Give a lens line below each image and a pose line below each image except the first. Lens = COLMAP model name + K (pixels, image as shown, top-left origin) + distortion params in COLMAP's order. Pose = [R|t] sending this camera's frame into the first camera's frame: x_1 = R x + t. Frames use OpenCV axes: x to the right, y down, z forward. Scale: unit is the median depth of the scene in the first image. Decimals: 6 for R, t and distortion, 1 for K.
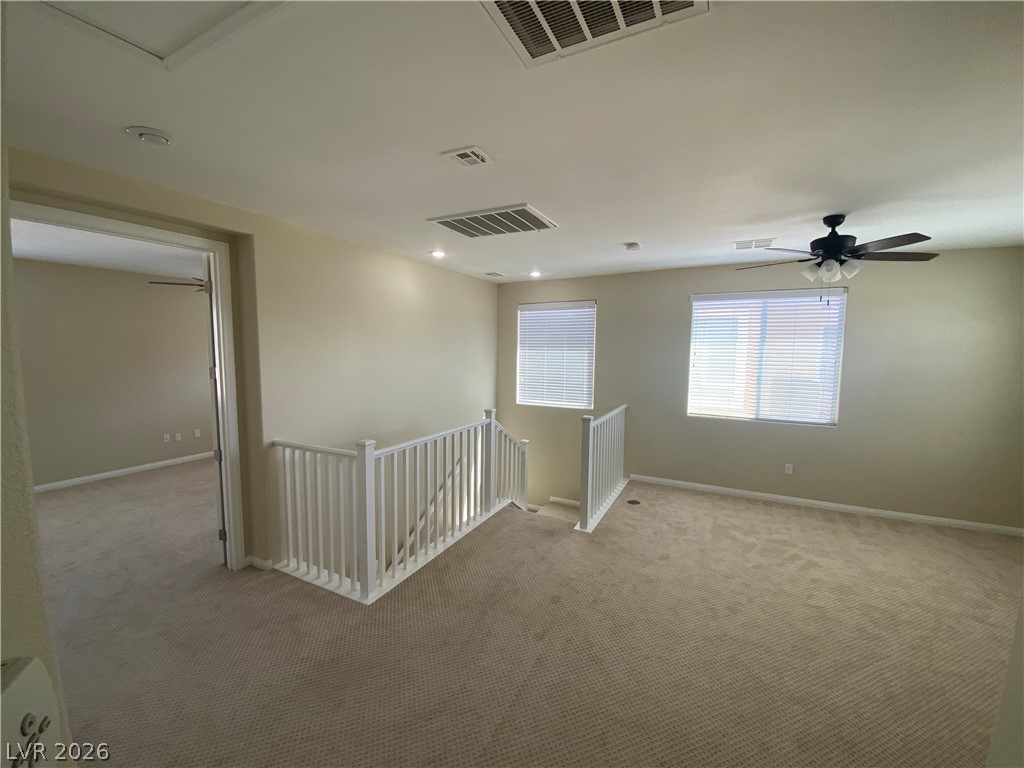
lens RADIAL K [[418.4, 0, 510.6], [0, 418.4, 383.9], [0, 0, 1]] dist [-0.002622, -0.000947]
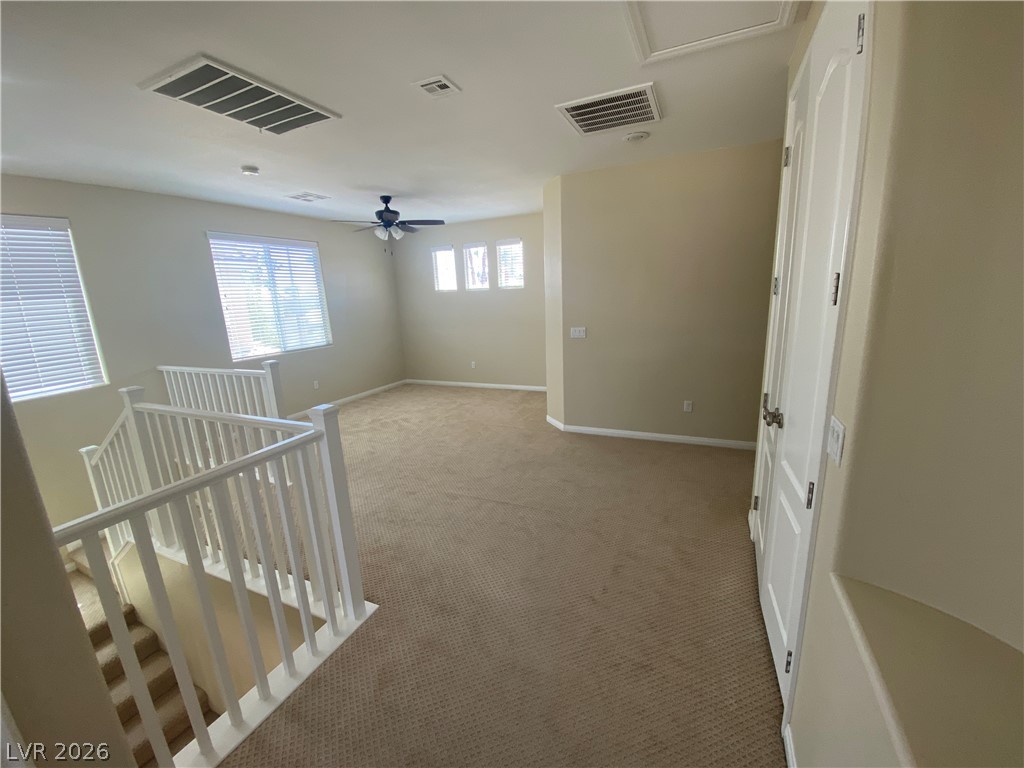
lens RADIAL K [[418.4, 0, 510.2], [0, 418.4, 388.1], [0, 0, 1]] dist [-0.002622, -0.000947]
pose [[-0.043510, -0.225642, 0.973238, -0.828295], [0.129316, 0.964694, 0.229442, -0.005823], [-0.990648, 0.135839, -0.012795, 0.577064]]
